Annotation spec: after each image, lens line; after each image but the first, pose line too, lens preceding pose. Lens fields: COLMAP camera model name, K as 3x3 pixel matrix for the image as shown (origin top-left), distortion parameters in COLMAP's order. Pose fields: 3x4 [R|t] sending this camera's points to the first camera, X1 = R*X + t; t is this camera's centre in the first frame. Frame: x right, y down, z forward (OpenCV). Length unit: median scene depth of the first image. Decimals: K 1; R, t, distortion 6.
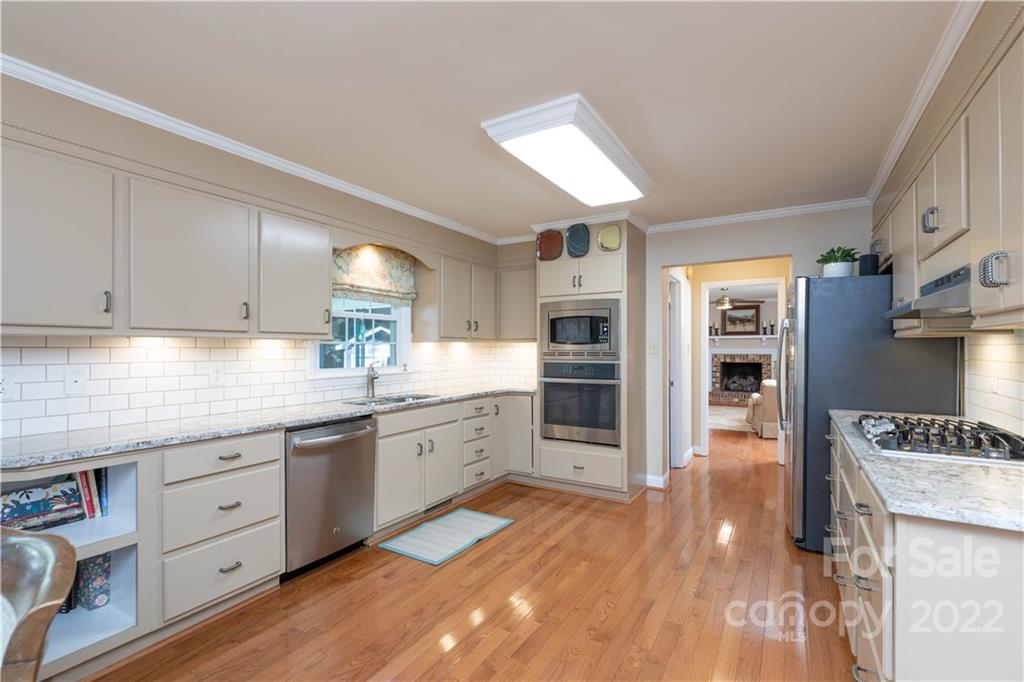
lens RADIAL K [[464.2, 0, 512.0], [0, 464.2, 341.0], [0, 0, 1]] dist [-0.000385, -0.000044]
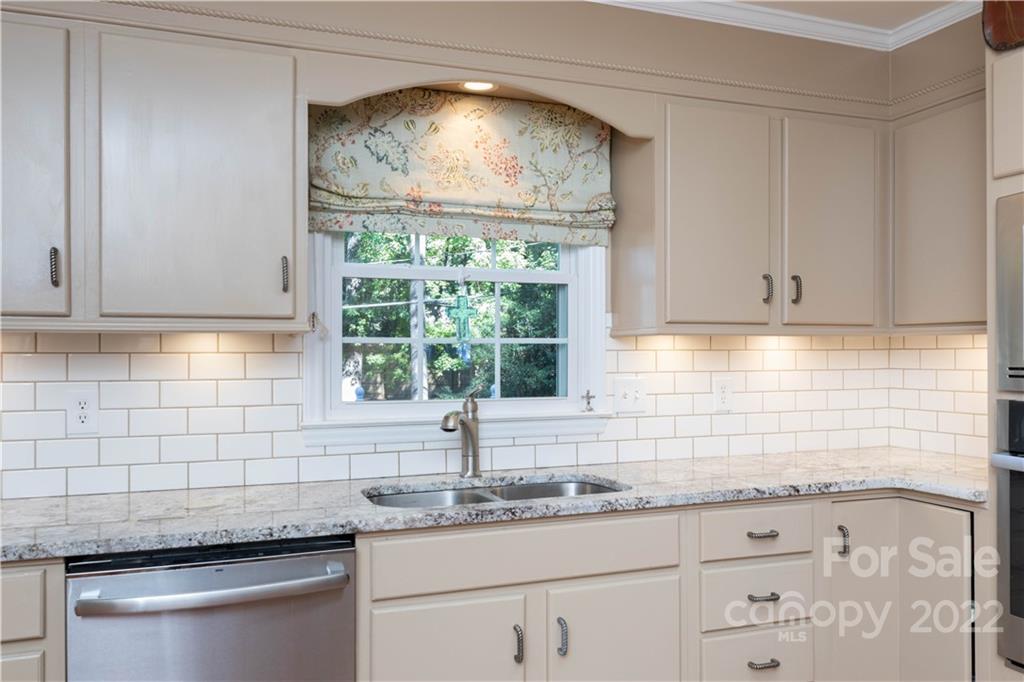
lens RADIAL K [[830.8, 0, 512.0], [0, 830.8, 341.0], [0, 0, 1]] dist [0.005548, 0.009891]
pose [[0.788237, -0.010516, -0.615282, 0.153814], [0.010656, 0.999937, -0.003439, 0.007376], [0.615280, -0.003846, 0.788299, 0.425183]]
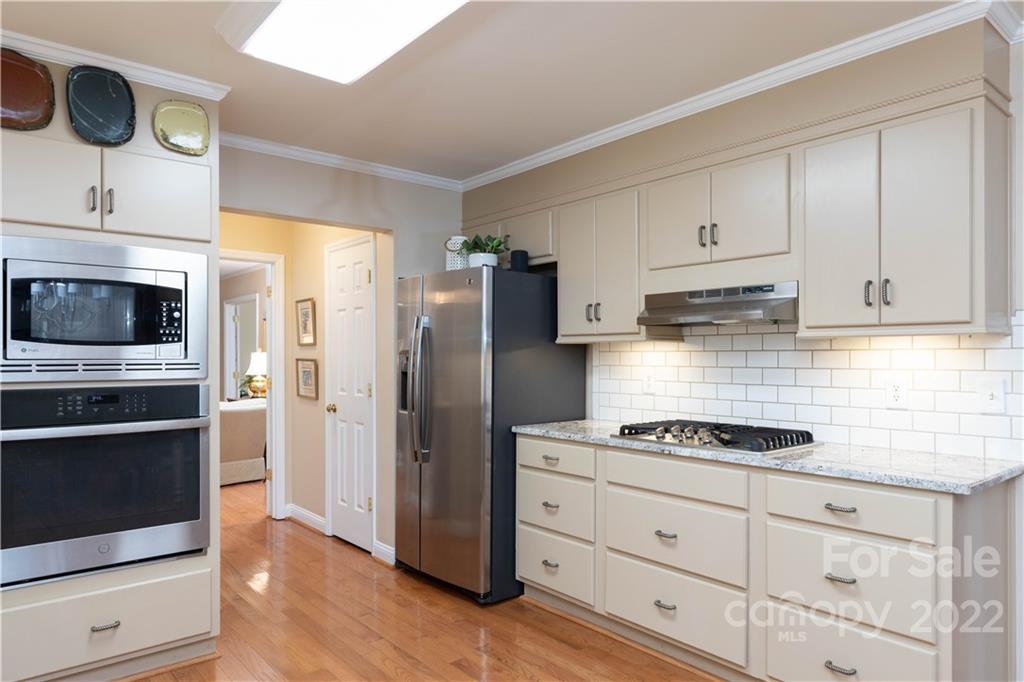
lens RADIAL K [[645.9, 0, 512.0], [0, 645.9, 341.0], [0, 0, 1]] dist [0.003578, 0.001455]
pose [[0.325491, 0.019119, 0.945352, -0.313716], [-0.015171, 0.999772, -0.014996, 0.007033], [-0.945423, -0.009461, 0.325707, 0.448668]]
